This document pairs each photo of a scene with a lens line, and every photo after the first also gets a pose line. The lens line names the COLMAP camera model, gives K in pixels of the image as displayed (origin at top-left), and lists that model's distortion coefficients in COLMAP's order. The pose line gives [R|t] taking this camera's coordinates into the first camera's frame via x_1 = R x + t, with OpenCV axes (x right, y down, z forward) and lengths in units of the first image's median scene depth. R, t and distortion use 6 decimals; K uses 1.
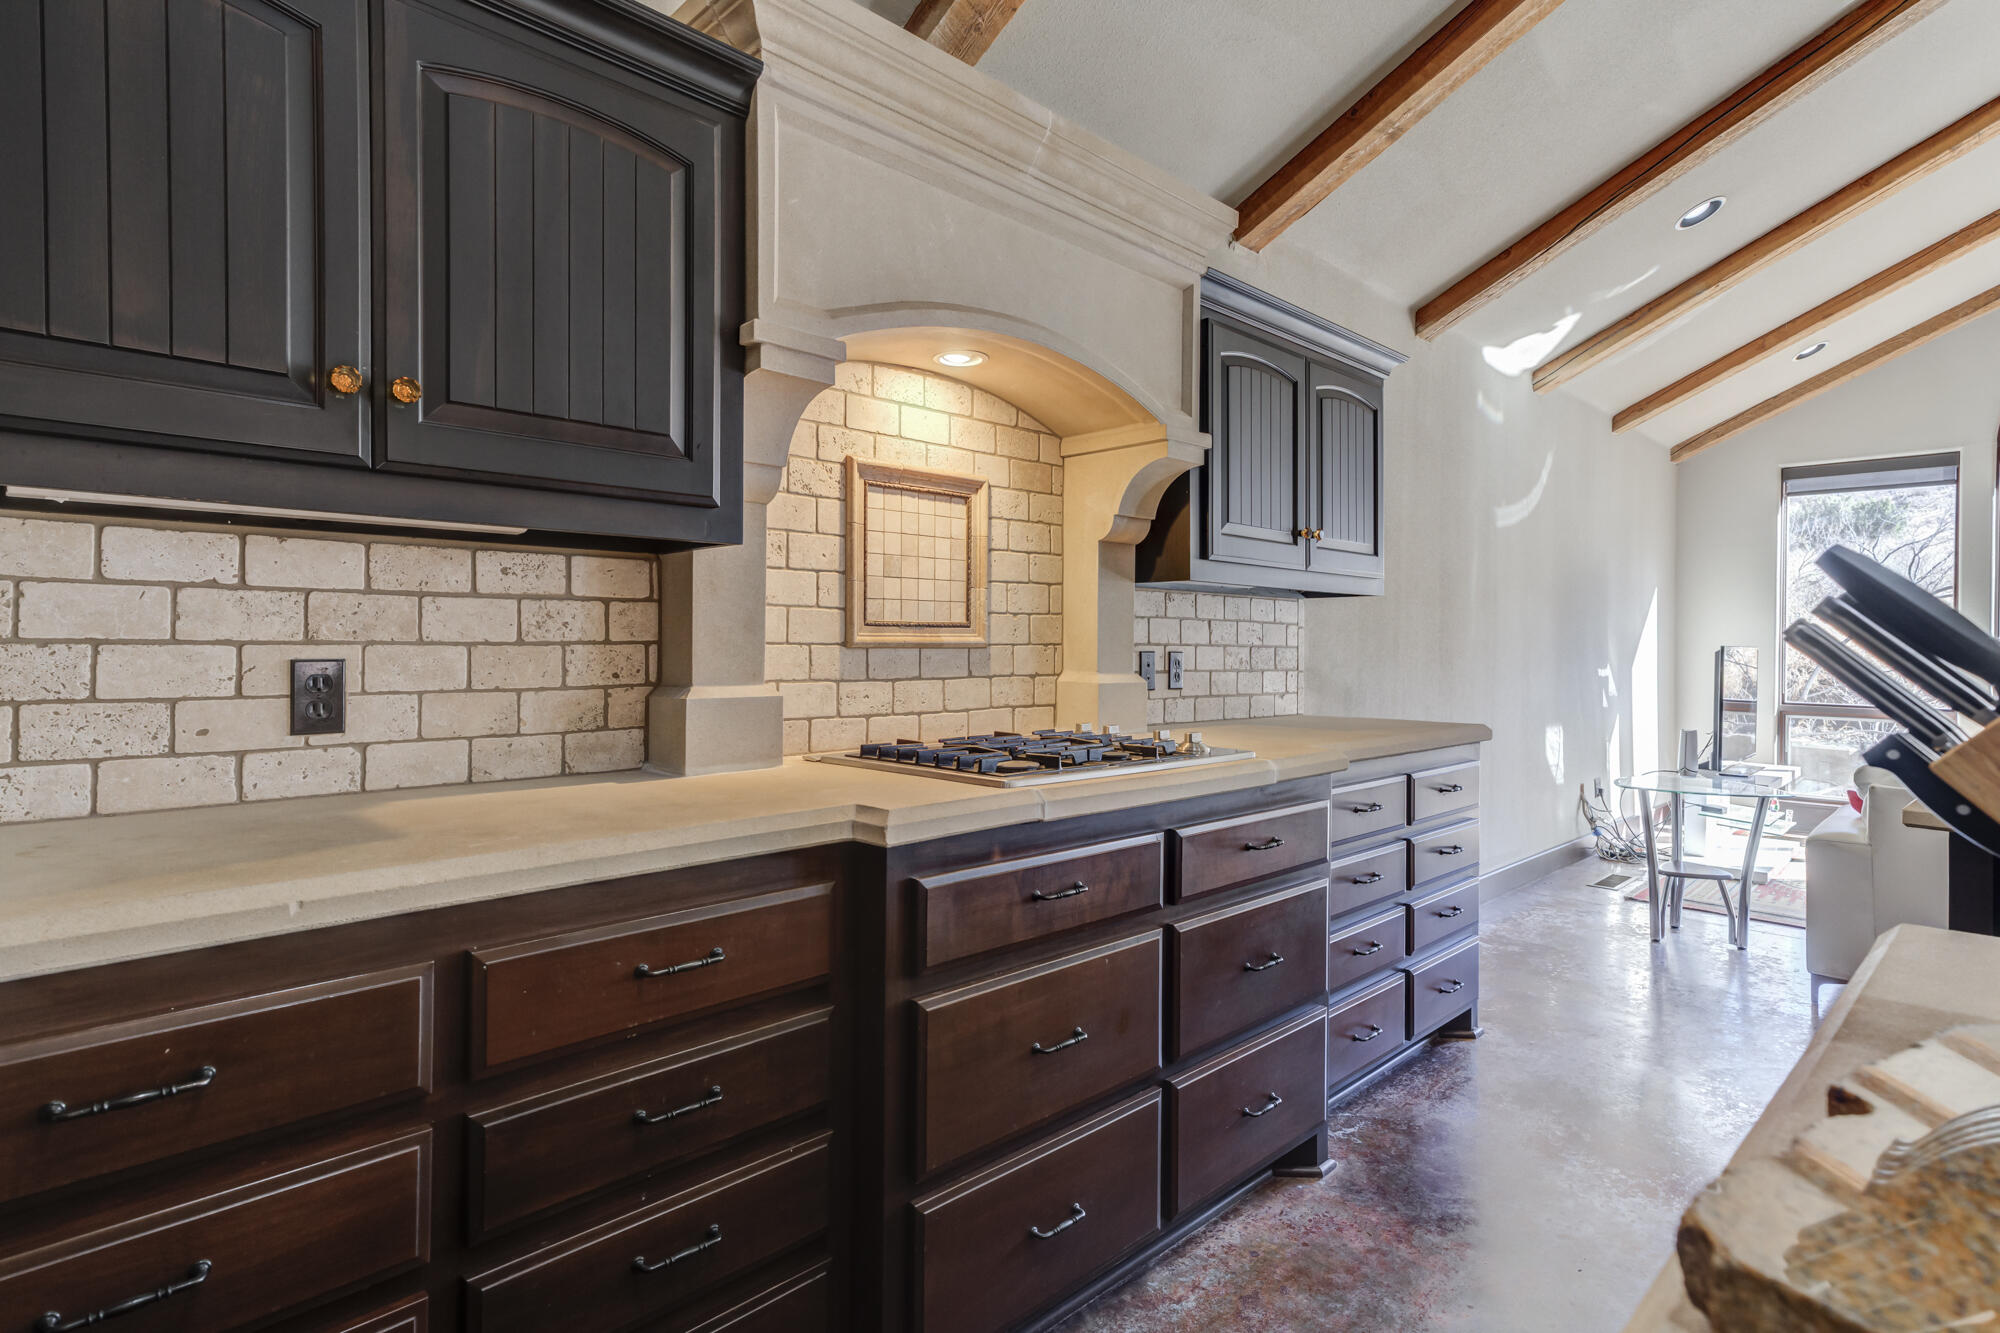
lens RADIAL K [[1019.8, 0, 1005.4], [0, 1019.8, 636.6], [0, 0, 1]] dist [0.005981, 0.005784]
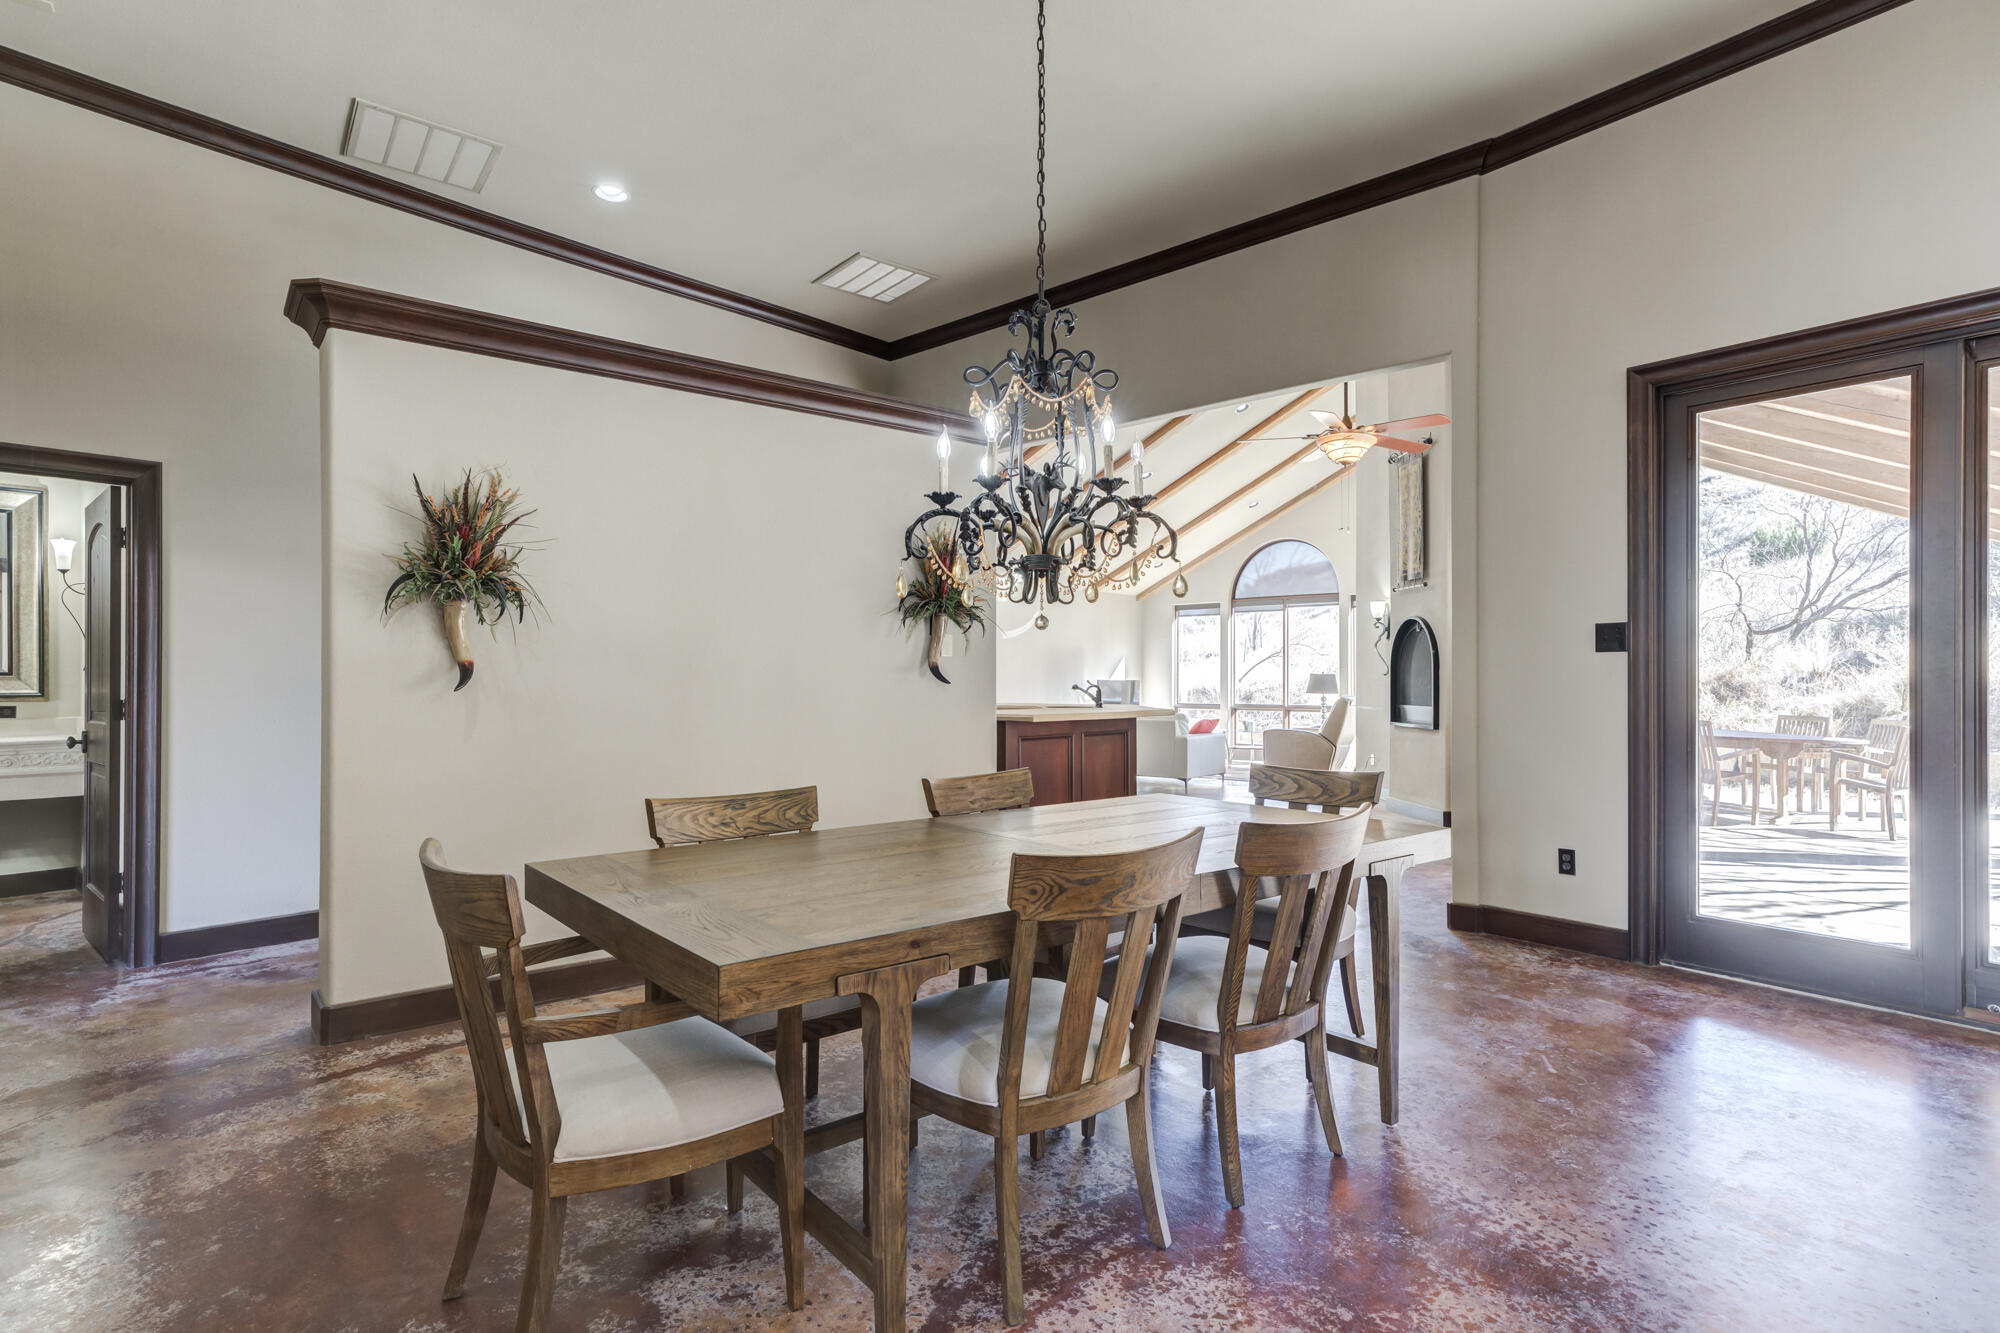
lens RADIAL K [[1019.8, 0, 1012.1], [0, 1019.8, 672.3], [0, 0, 1]] dist [0.005981, 0.005784]
pose [[0.996666, -0.009887, 0.080984, 0.276772], [0.010396, 0.999929, -0.005869, 0.002586], [-0.080920, 0.006691, 0.996698, -2.007328]]
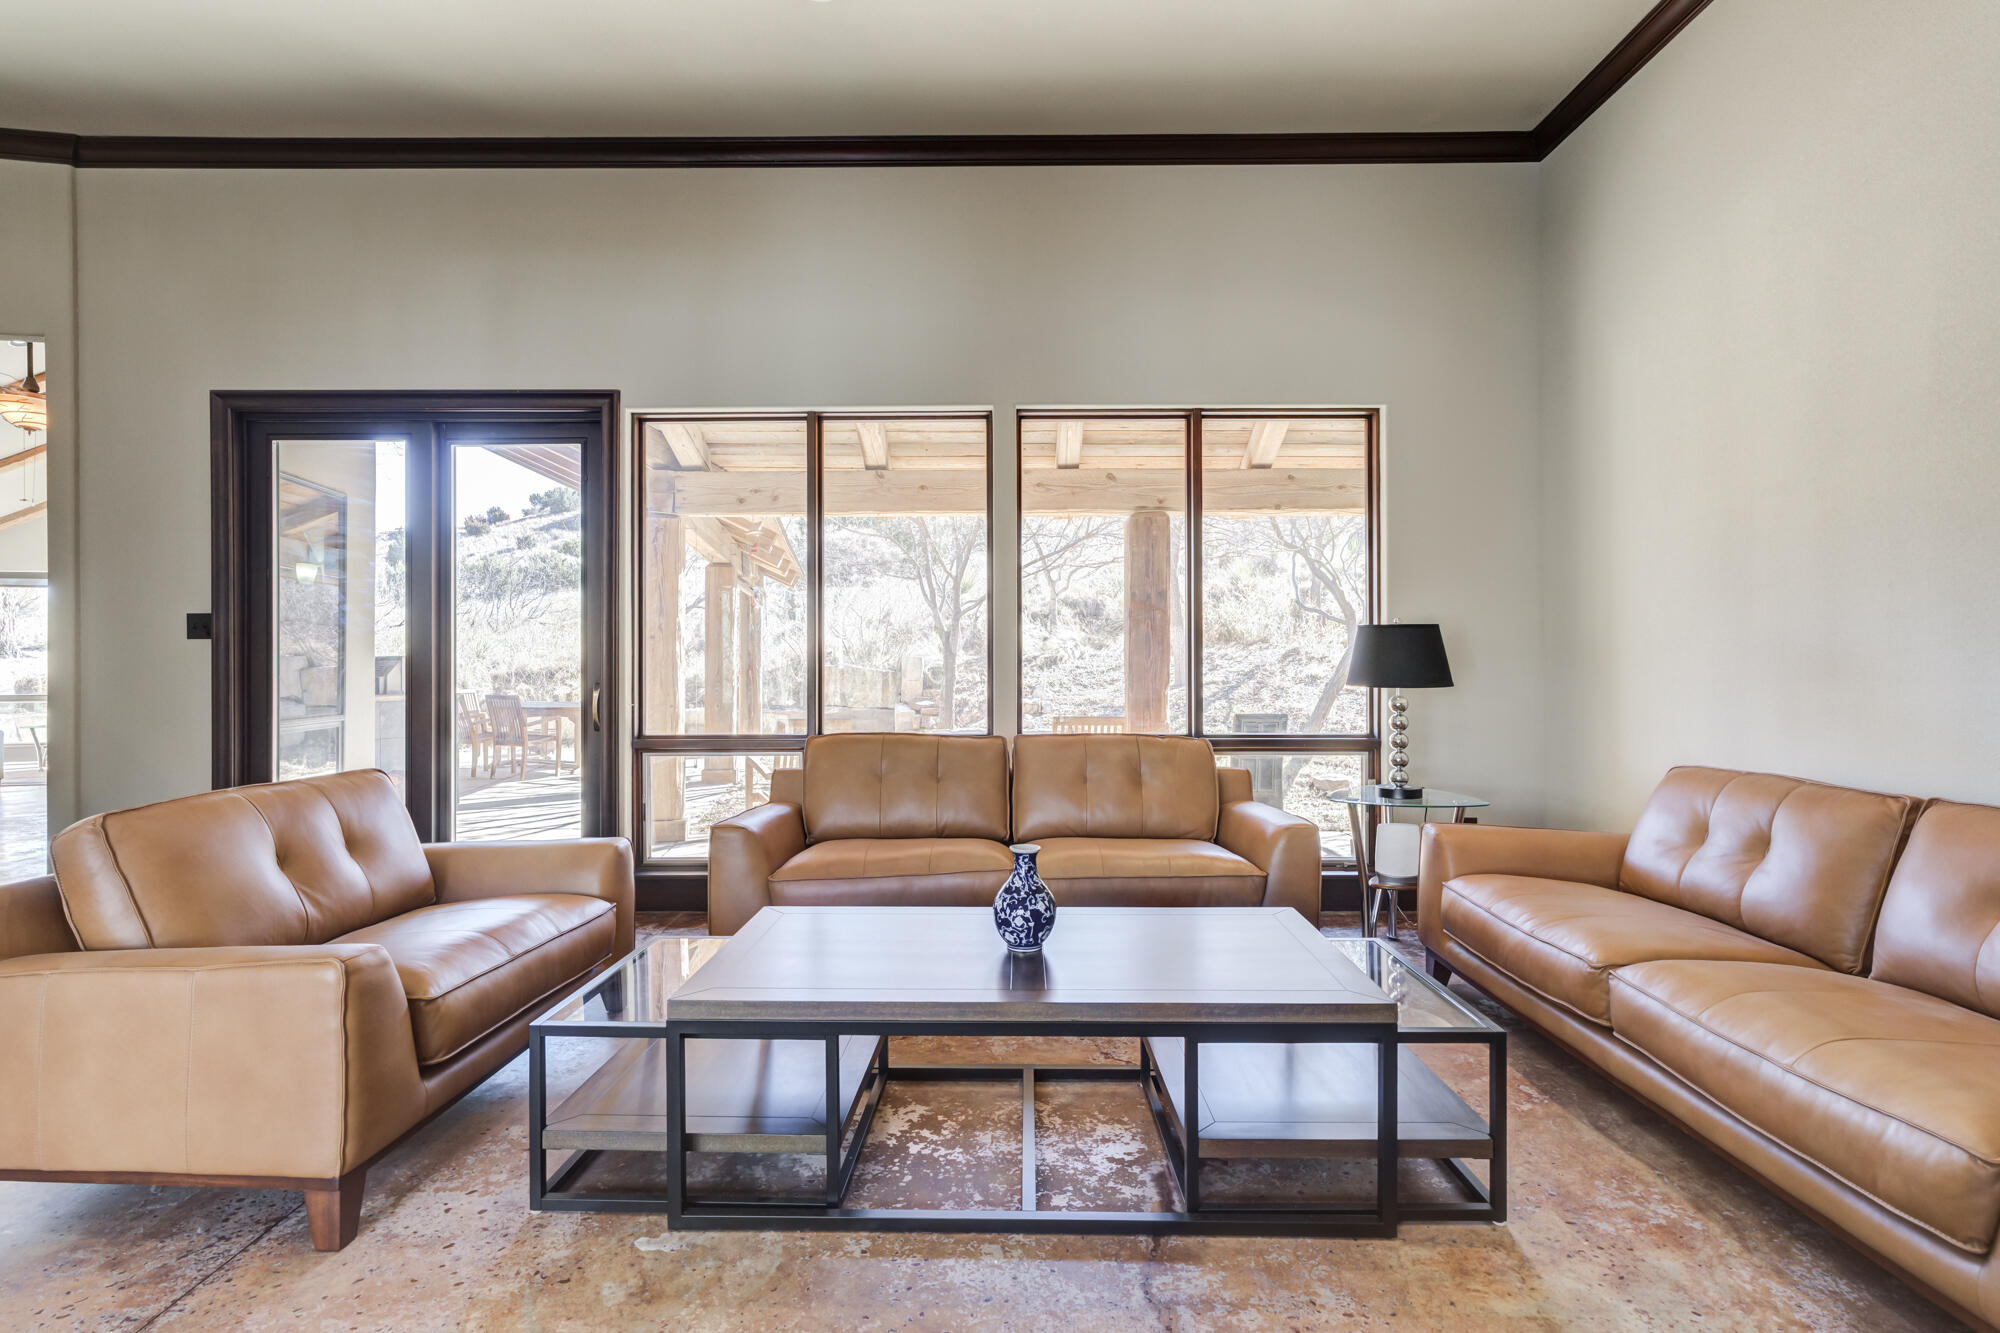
lens RADIAL K [[953.9, 0, 999.3], [0, 953.9, 661.4], [0, 0, 1]] dist [0.002291, 0.005886]
pose [[0.571851, -0.017037, 0.820180, 0.562376], [0.012353, 0.999850, 0.012156, 0.005356], [-0.820264, 0.003181, 0.571976, -2.366509]]
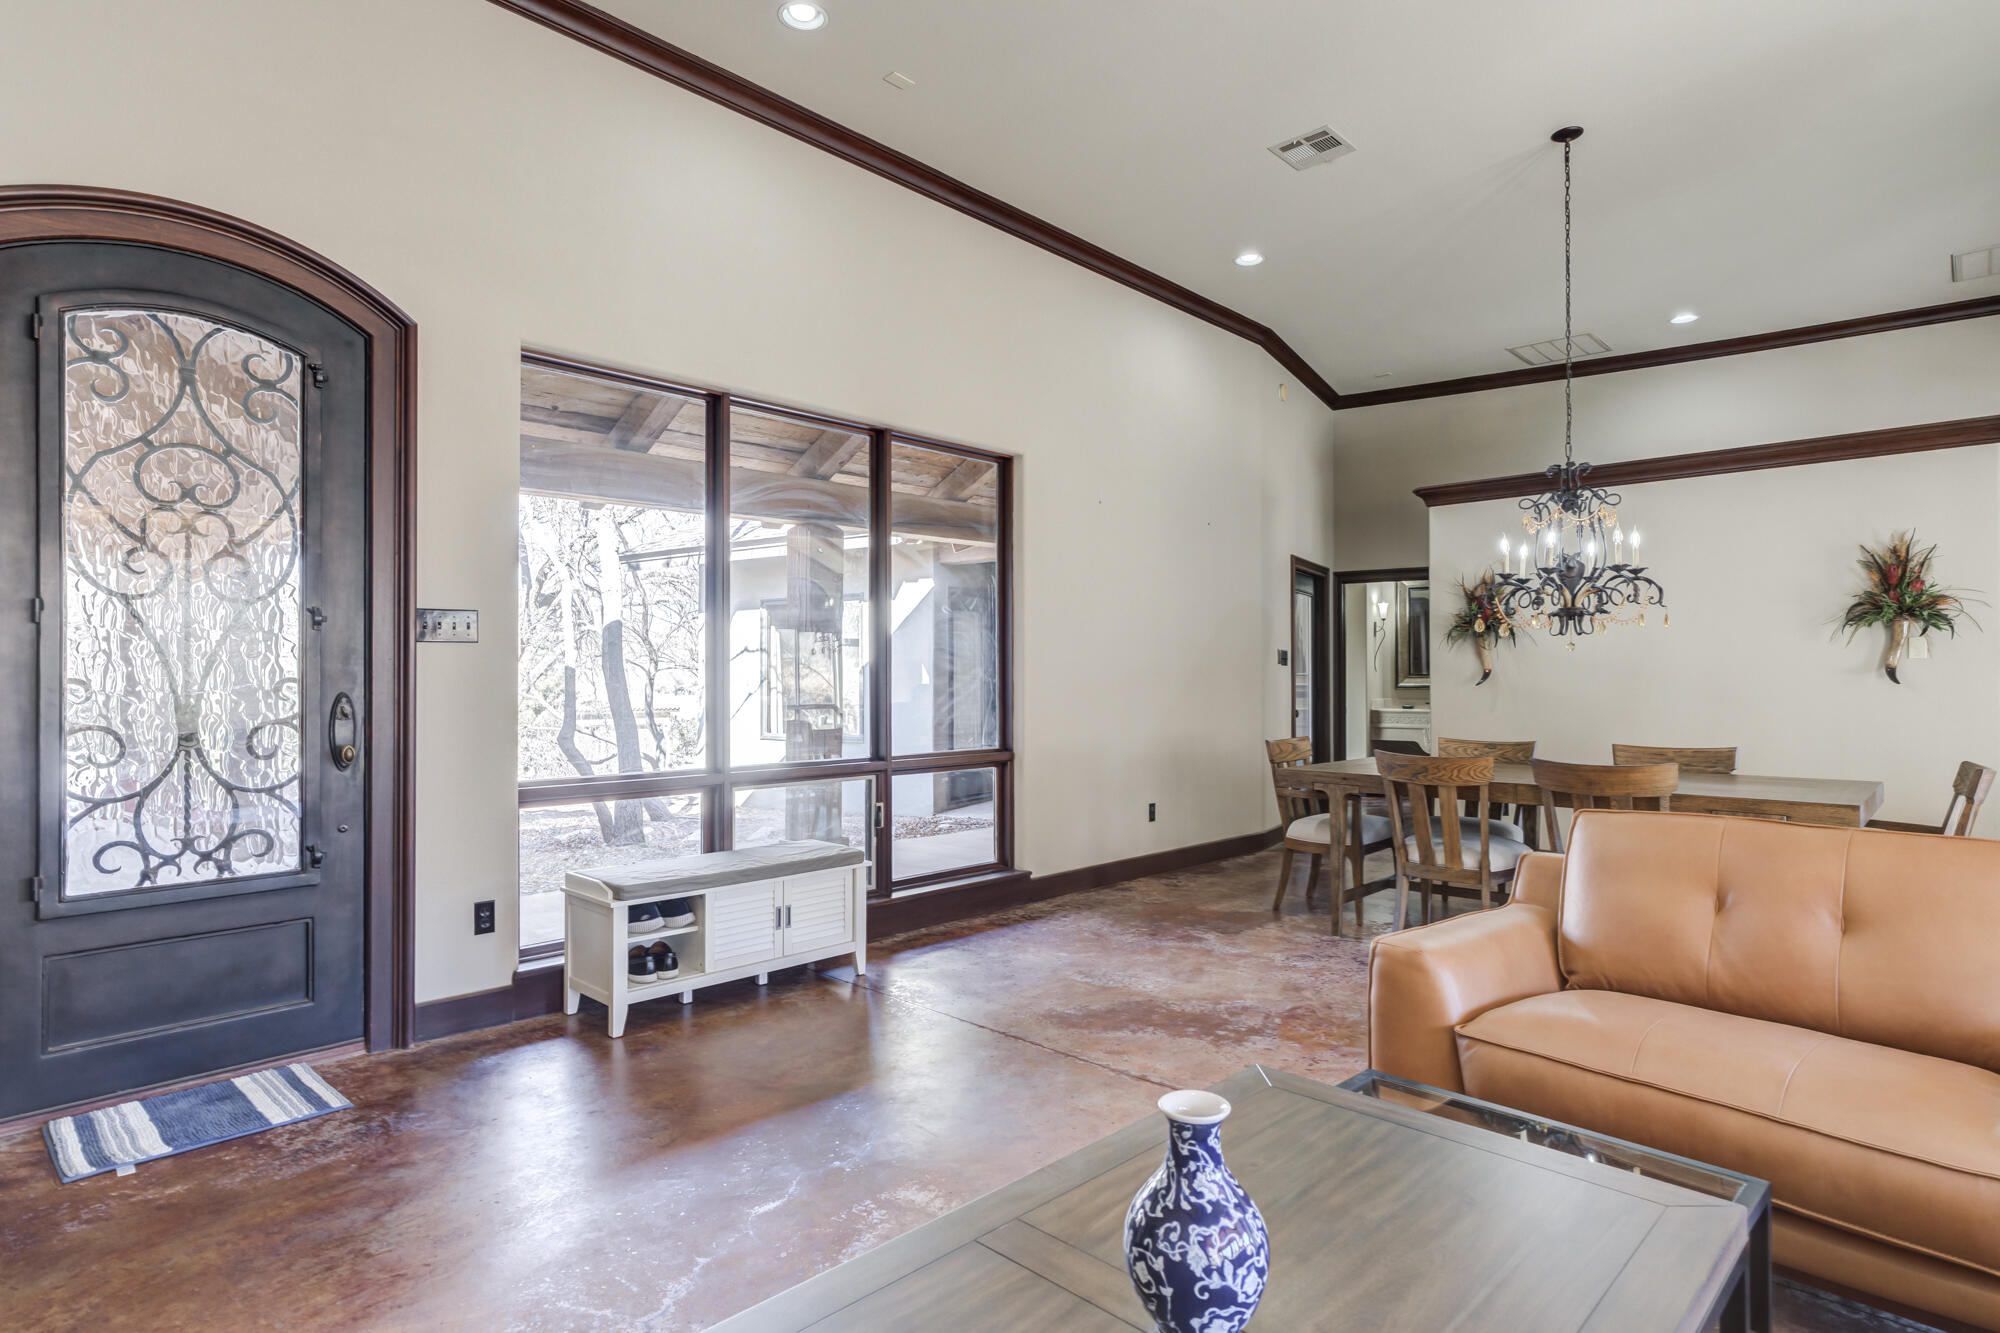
lens RADIAL K [[1071.5, 0, 1002.7], [0, 1071.5, 666.9], [0, 0, 1]] dist [0.003765, 0.002109]
pose [[0.210924, -0.020636, -0.977285, 1.253990], [0.001399, 0.999782, -0.020810, 0.011677], [0.977501, 0.003023, 0.210907, -2.180762]]
